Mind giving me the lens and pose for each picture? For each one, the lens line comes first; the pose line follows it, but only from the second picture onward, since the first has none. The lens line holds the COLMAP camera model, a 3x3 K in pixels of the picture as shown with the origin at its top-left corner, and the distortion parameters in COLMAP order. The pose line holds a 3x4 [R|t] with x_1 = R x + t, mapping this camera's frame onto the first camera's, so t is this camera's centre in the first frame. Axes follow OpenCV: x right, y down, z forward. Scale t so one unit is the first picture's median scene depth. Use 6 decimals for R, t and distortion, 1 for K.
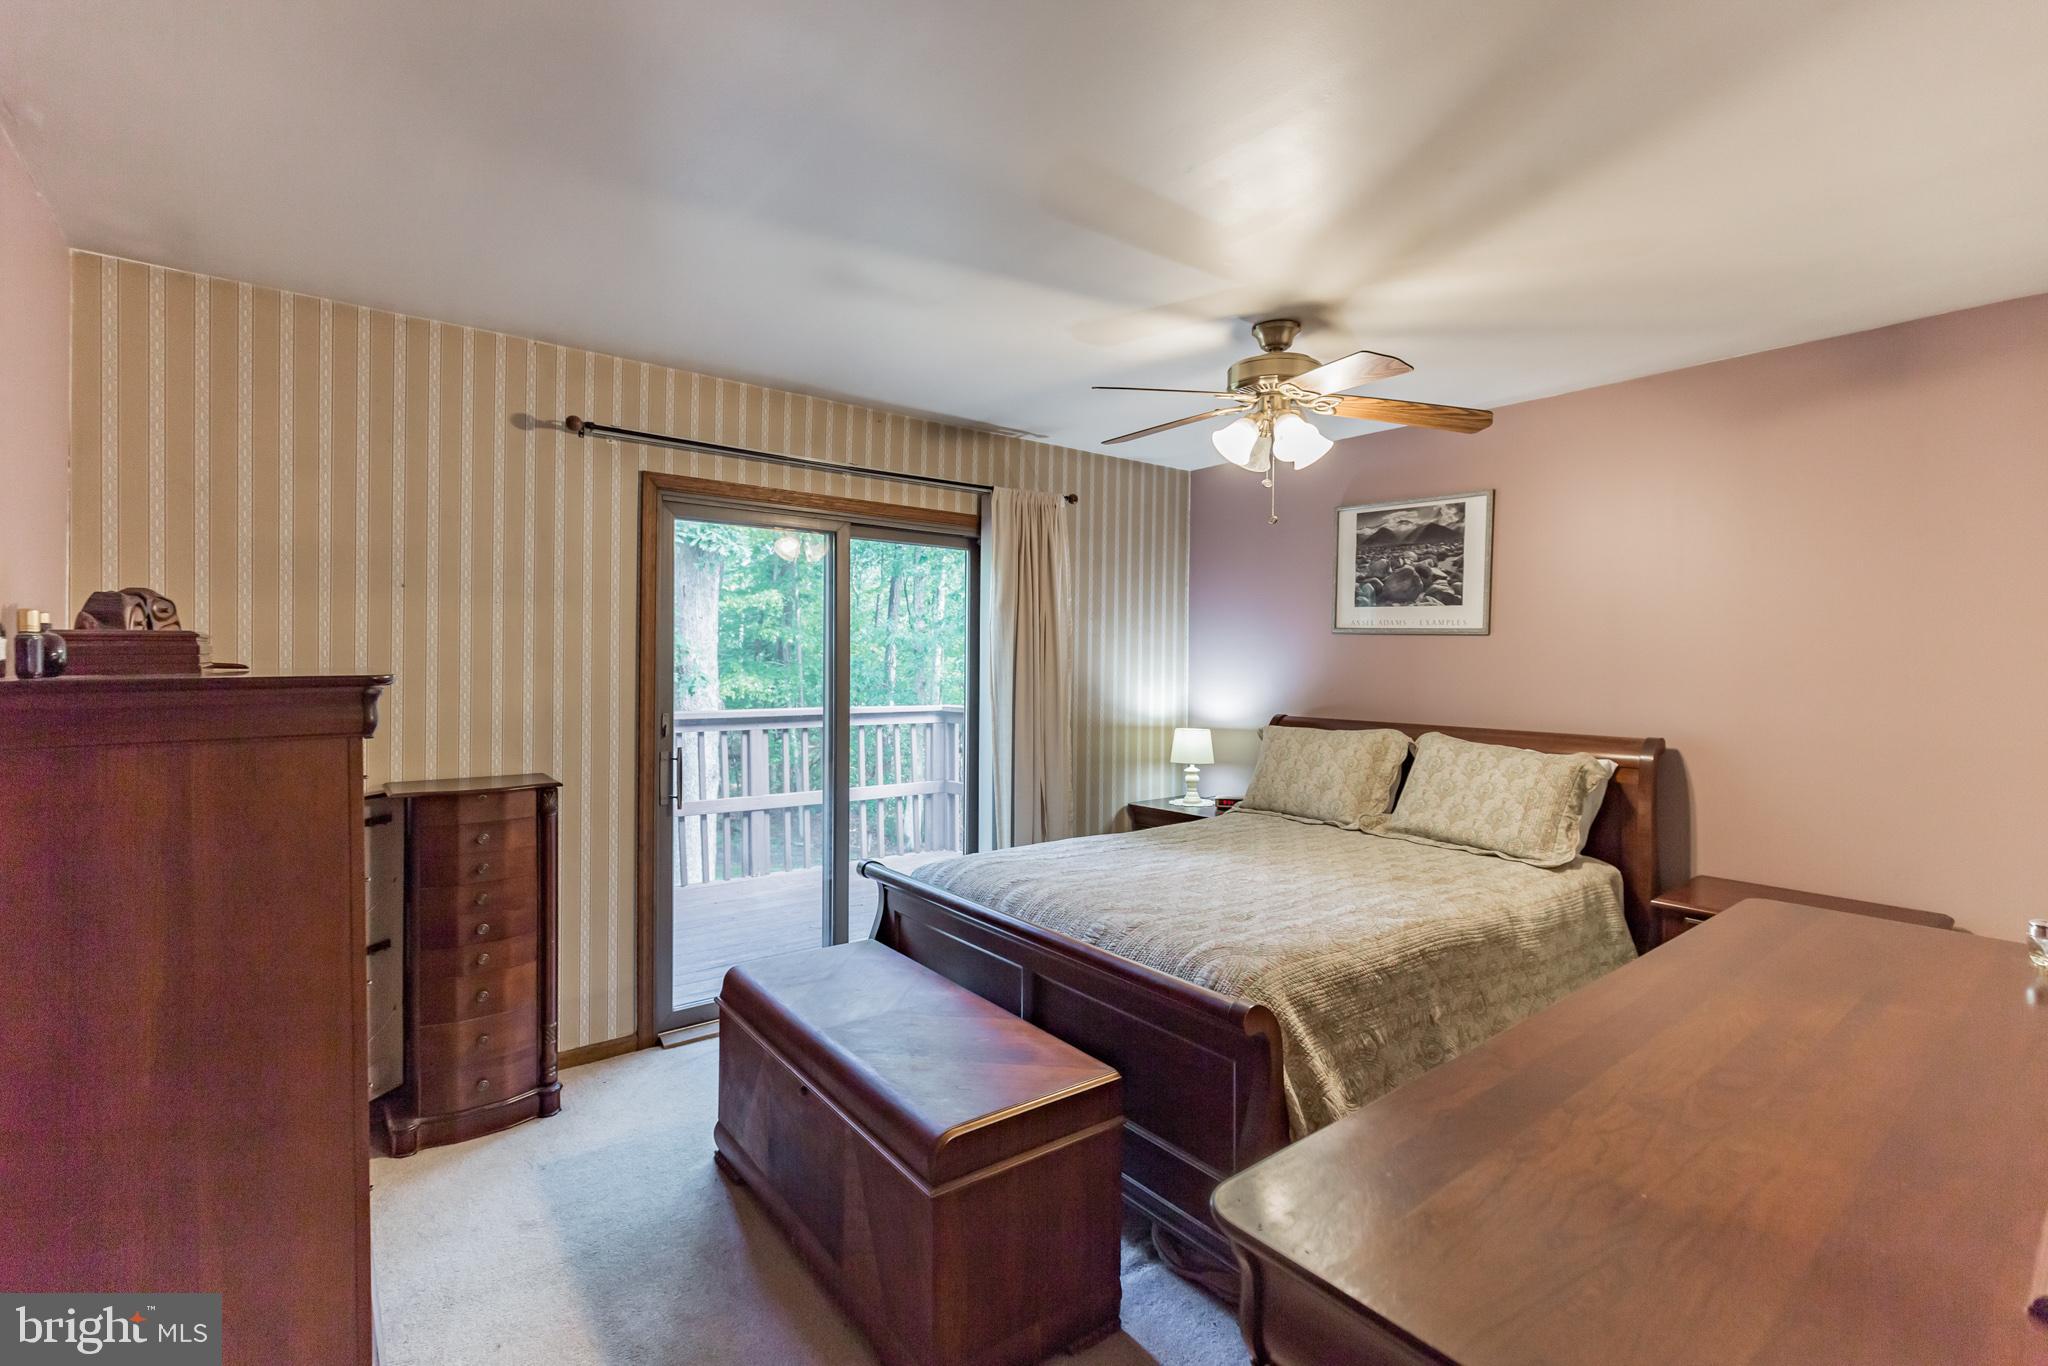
lens RADIAL K [[931.0, 0, 1069.4], [0, 931.0, 671.1], [0, 0, 1]] dist [0.004906, -0.001203]
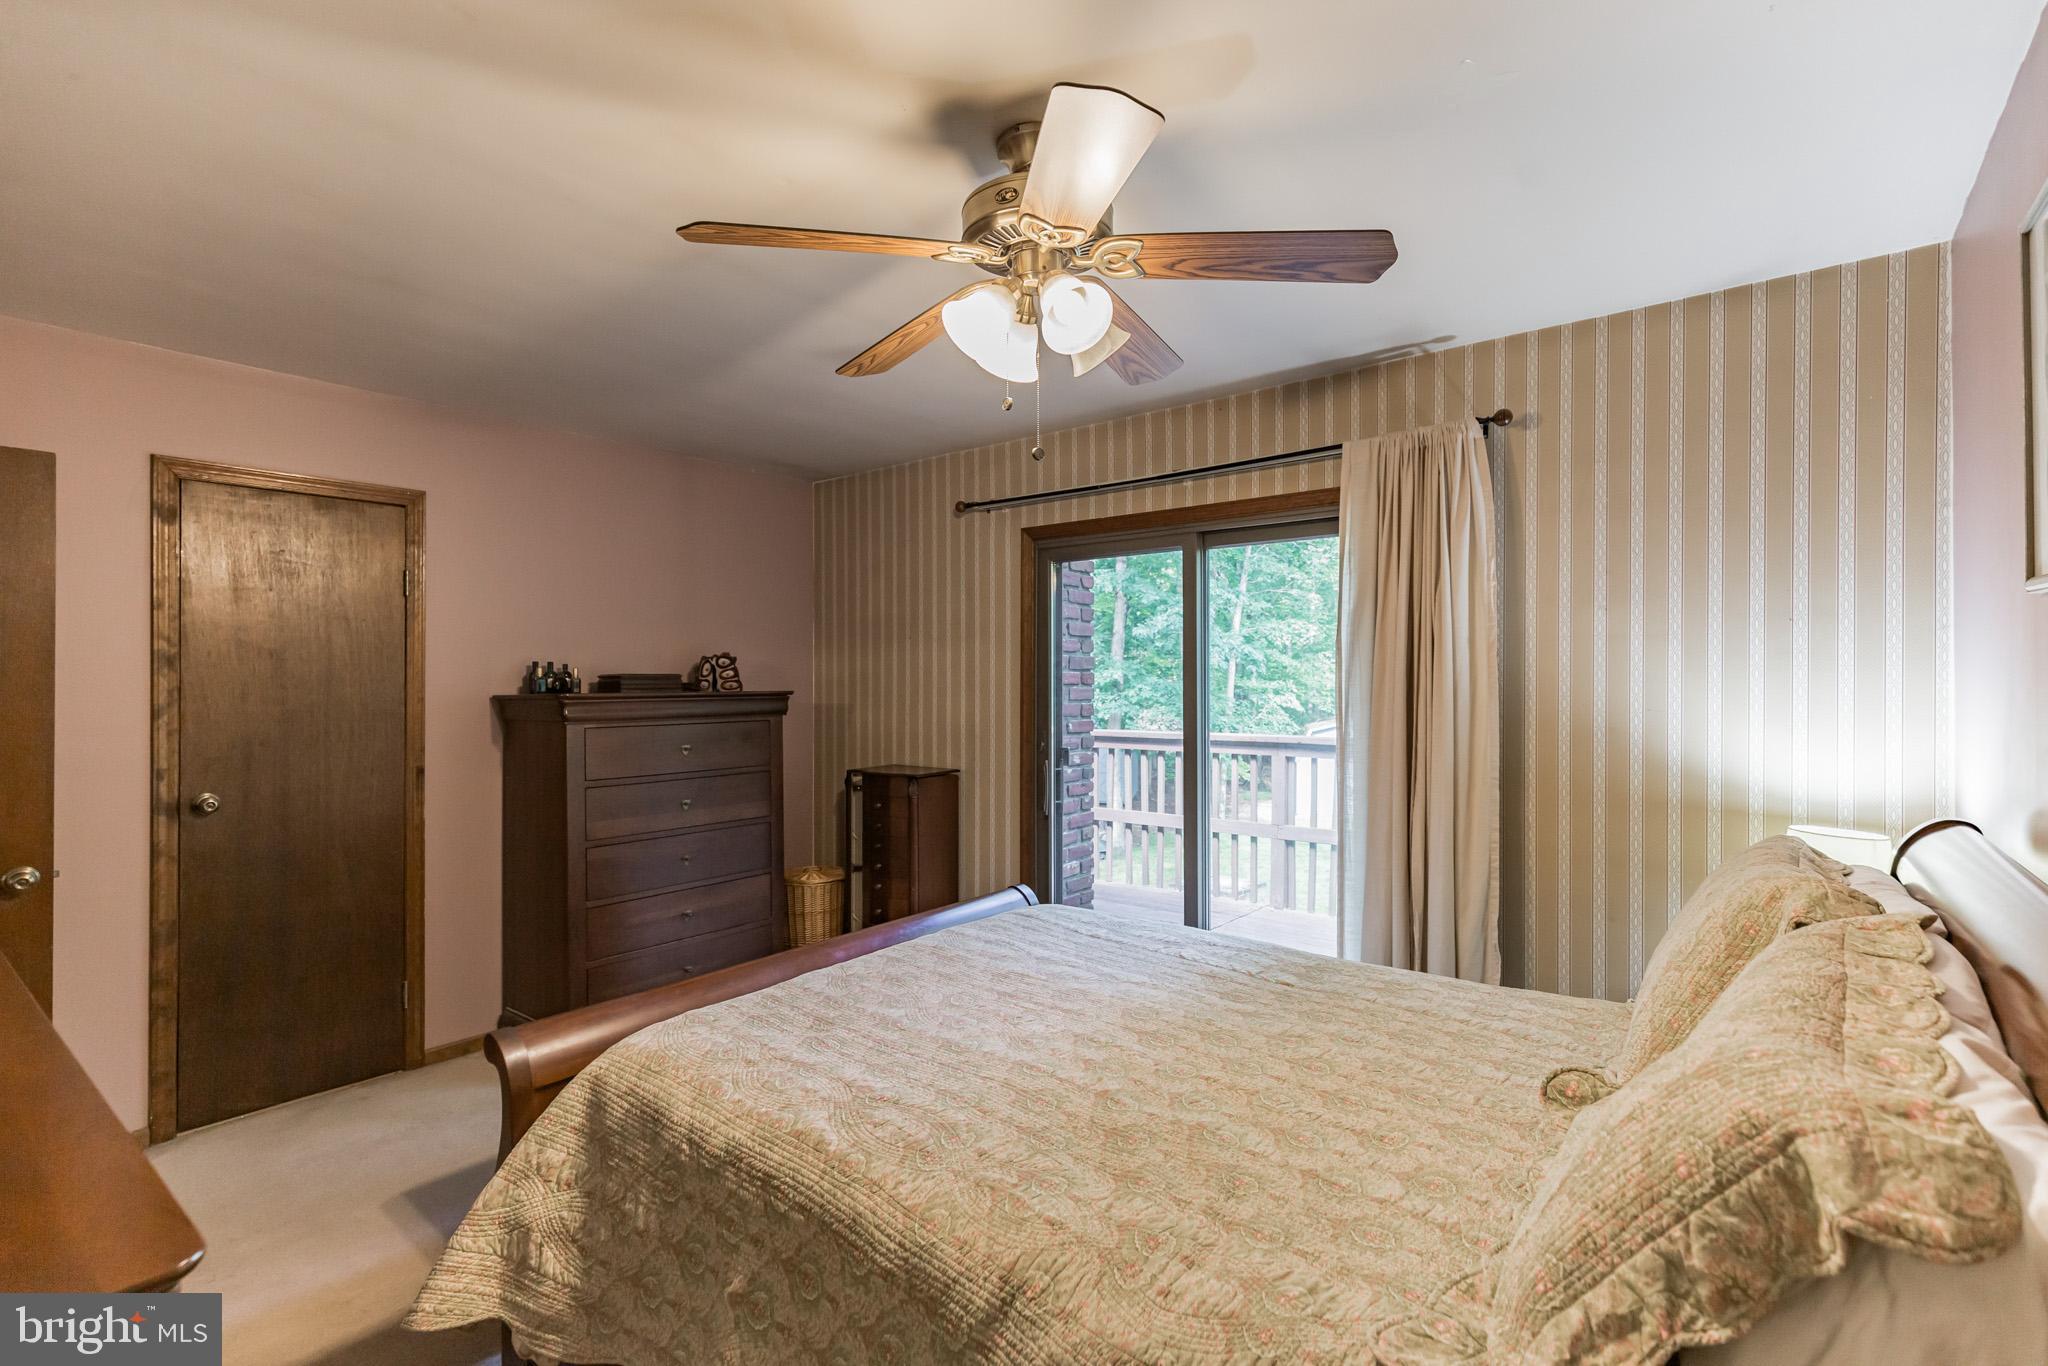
lens RADIAL K [[931.0, 0, 1031.6], [0, 931.0, 685.4], [0, 0, 1]] dist [0.004906, -0.001203]
pose [[0.210231, -0.004351, -0.977642, 0.835100], [-0.003459, 0.999981, -0.005194, -0.005478], [0.977646, 0.004474, 0.210212, 0.876180]]
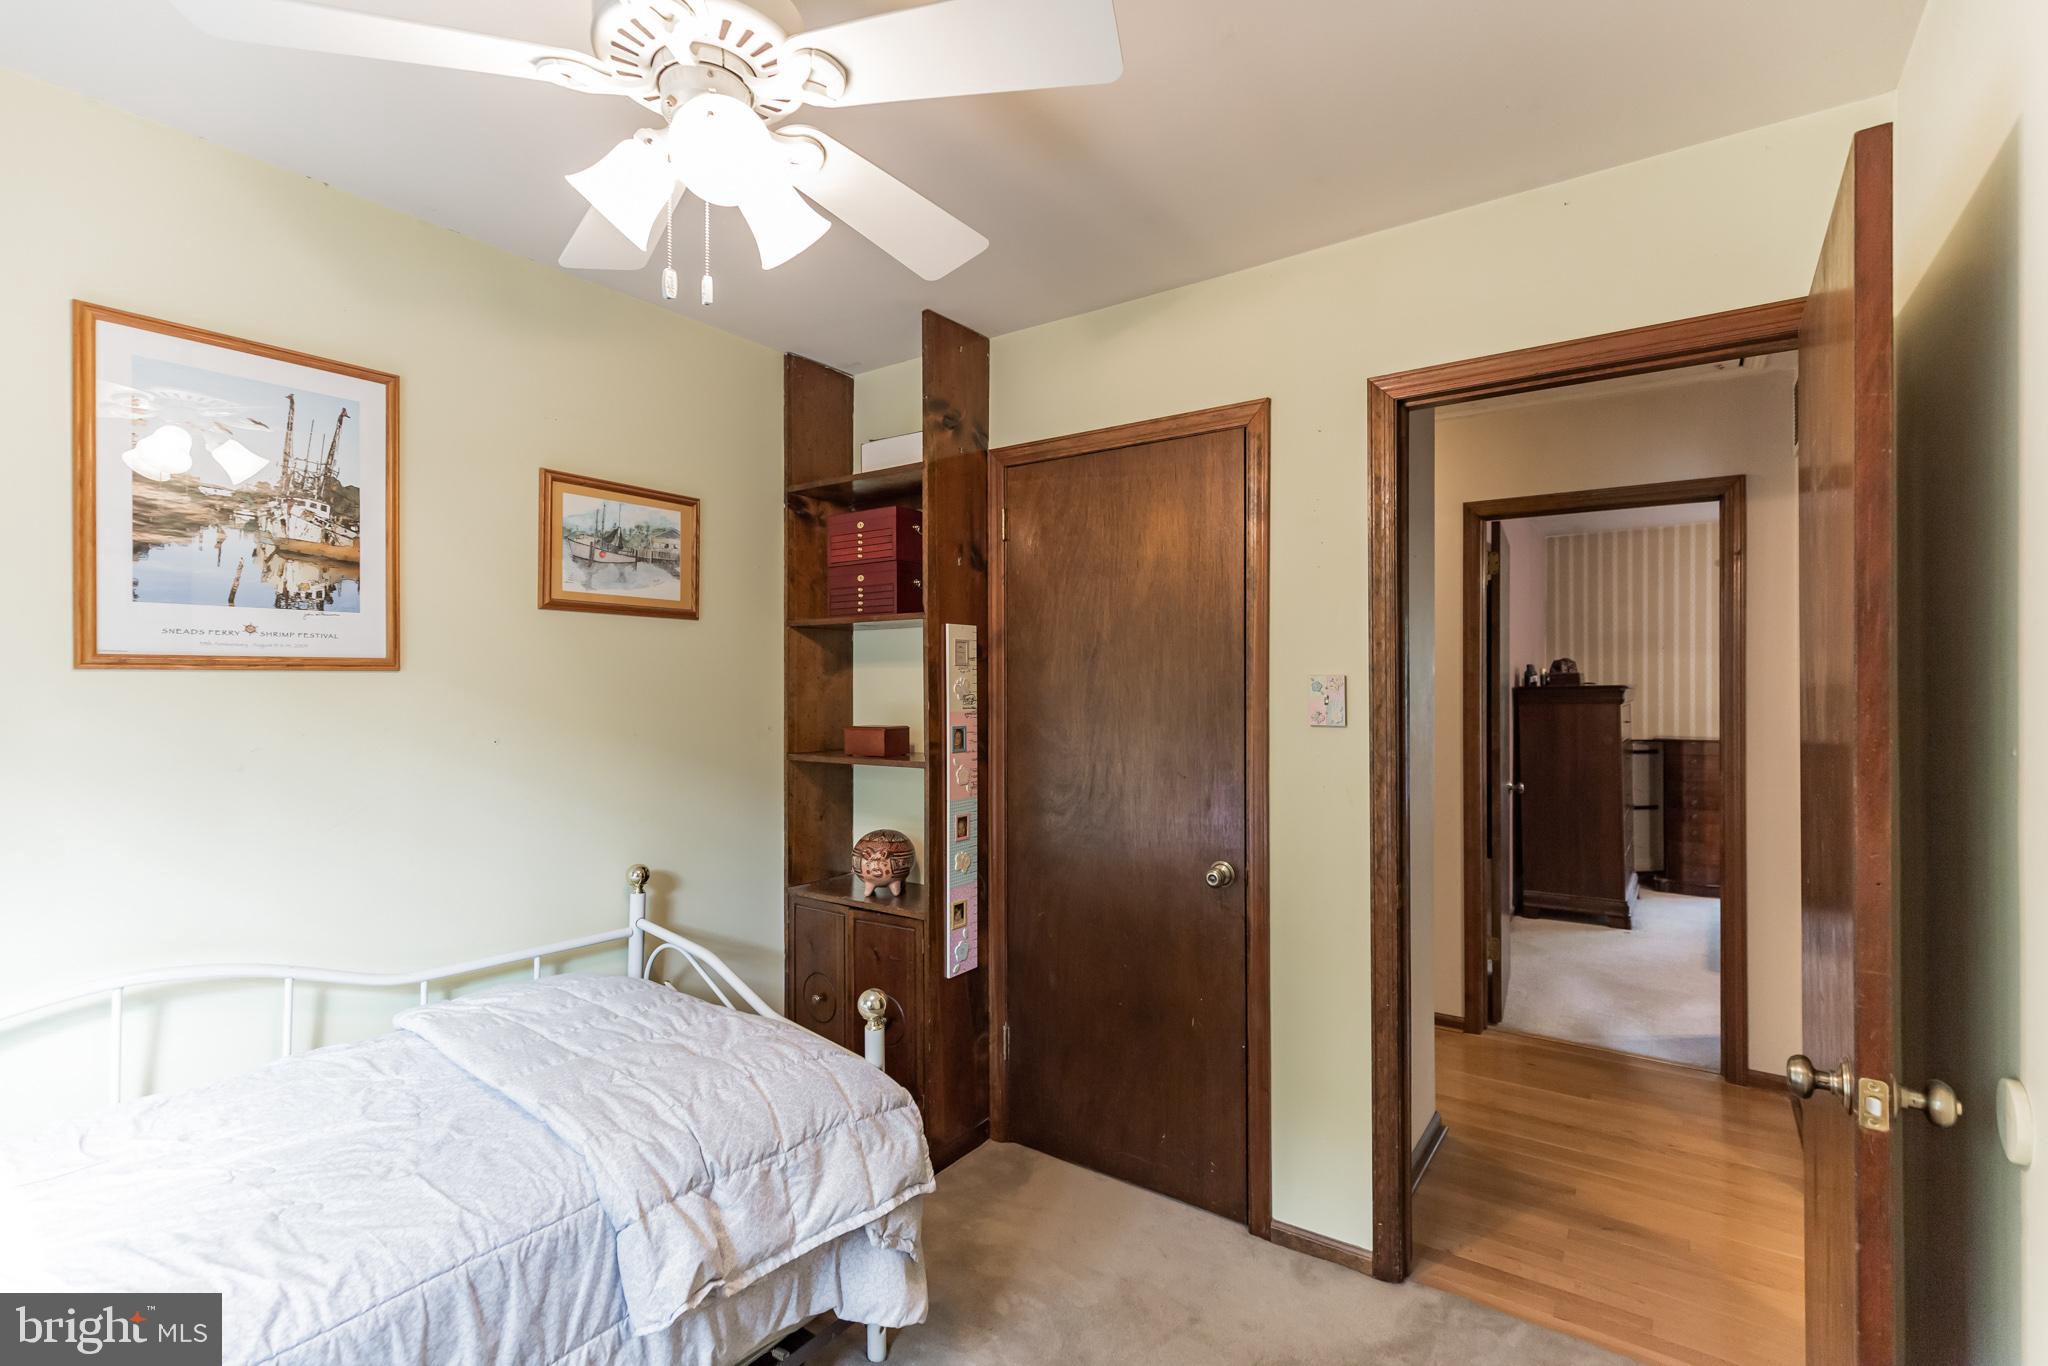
lens RADIAL K [[931.0, 0, 1018.5], [0, 931.0, 683.2], [0, 0, 1]] dist [0.004906, -0.001203]
pose [[0.257064, -0.008180, -0.966360, 1.094177], [-0.002446, 0.999955, -0.009115, 0.017653], [0.966391, 0.004707, 0.257032, -1.111591]]
